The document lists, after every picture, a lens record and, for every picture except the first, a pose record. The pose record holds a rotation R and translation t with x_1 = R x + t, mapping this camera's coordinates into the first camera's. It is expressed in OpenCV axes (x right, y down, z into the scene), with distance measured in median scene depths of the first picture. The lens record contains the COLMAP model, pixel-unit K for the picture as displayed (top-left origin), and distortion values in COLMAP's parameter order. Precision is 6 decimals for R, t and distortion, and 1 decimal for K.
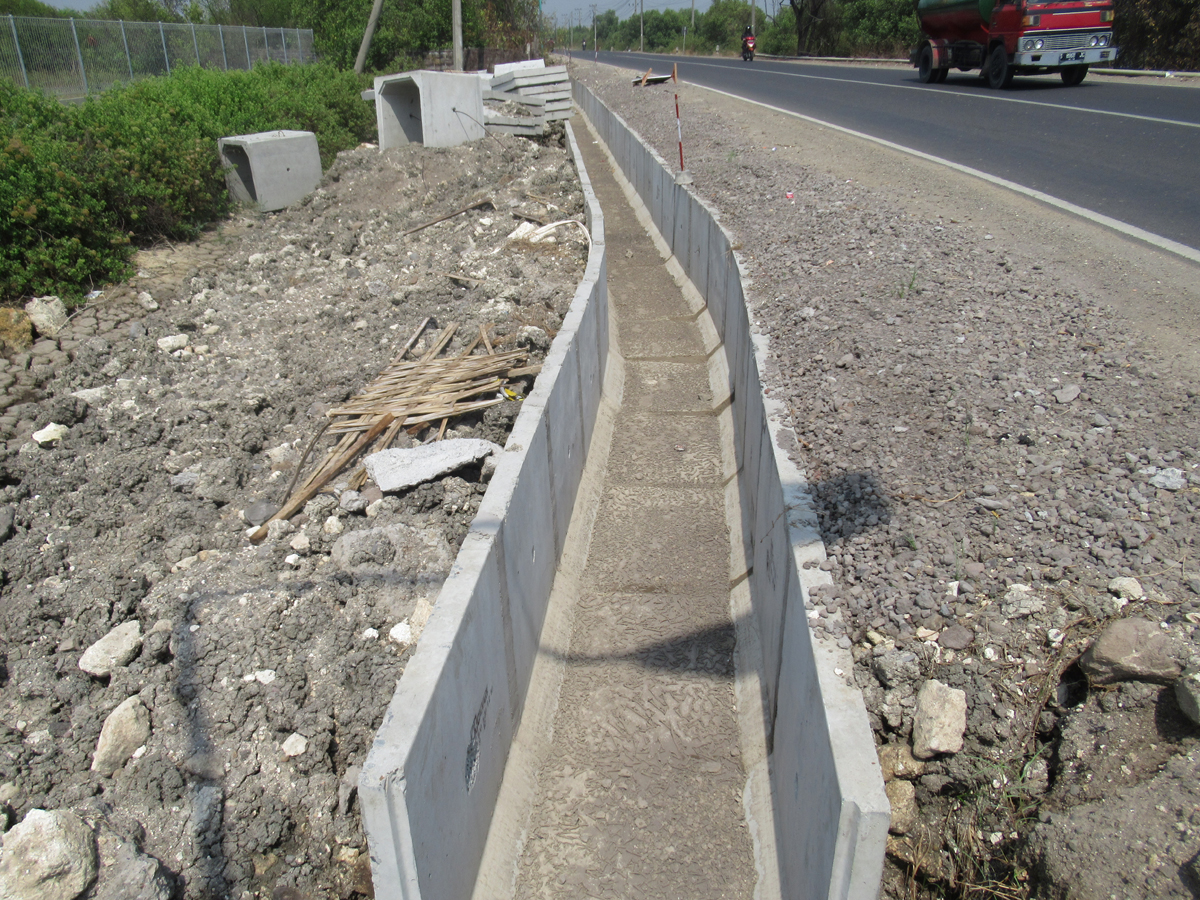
lens RADIAL K [[841.7, 0, 601.7], [0, 841.7, 410.1], [0, 0, 1]] dist [-0.025471, -0.001833]
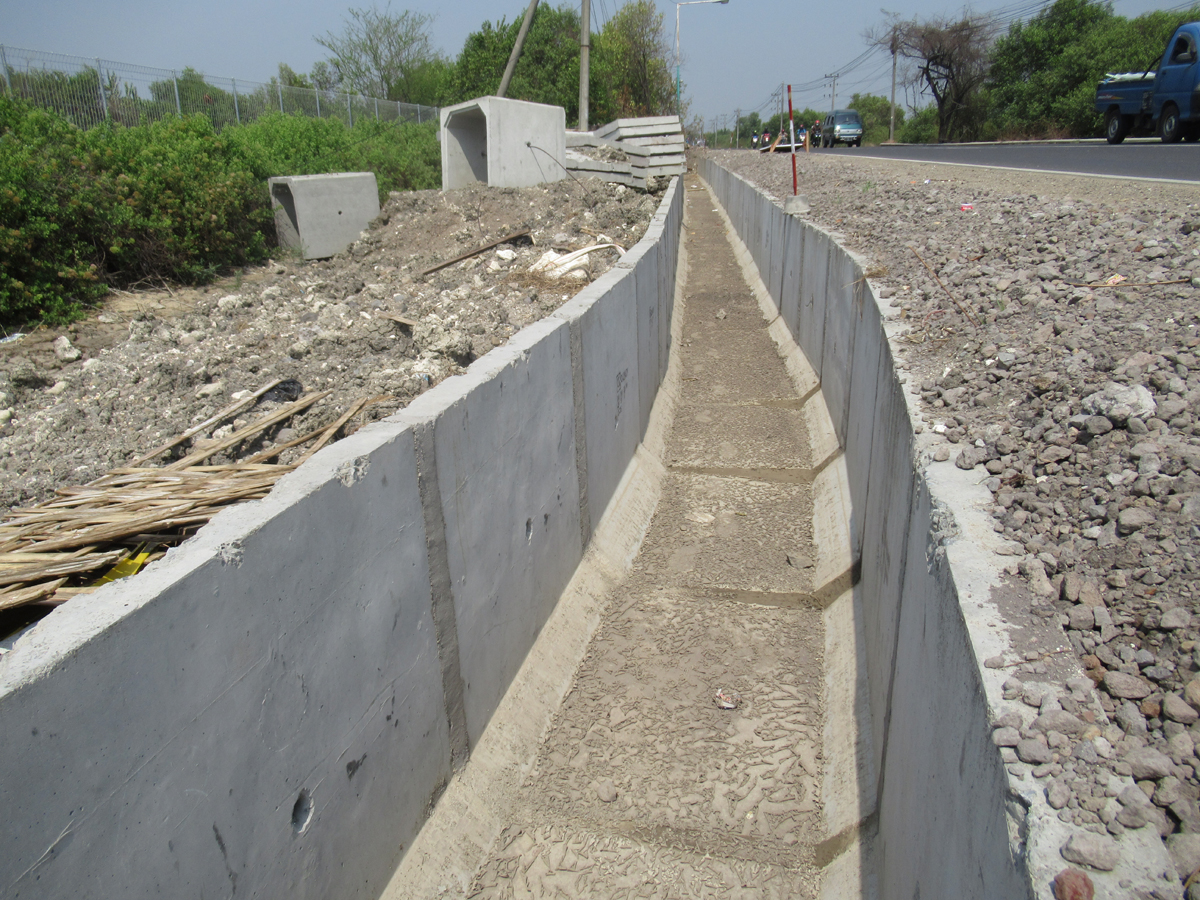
lens RADIAL K [[841.7, 0, 601.7], [0, 841.7, 410.1], [0, 0, 1]] dist [-0.025471, -0.001833]
pose [[0.988177, 0.046373, -0.146137, 0.050987], [-0.059829, 0.994227, -0.089066, -0.036296], [0.141164, 0.096756, 0.985247, 0.327552]]
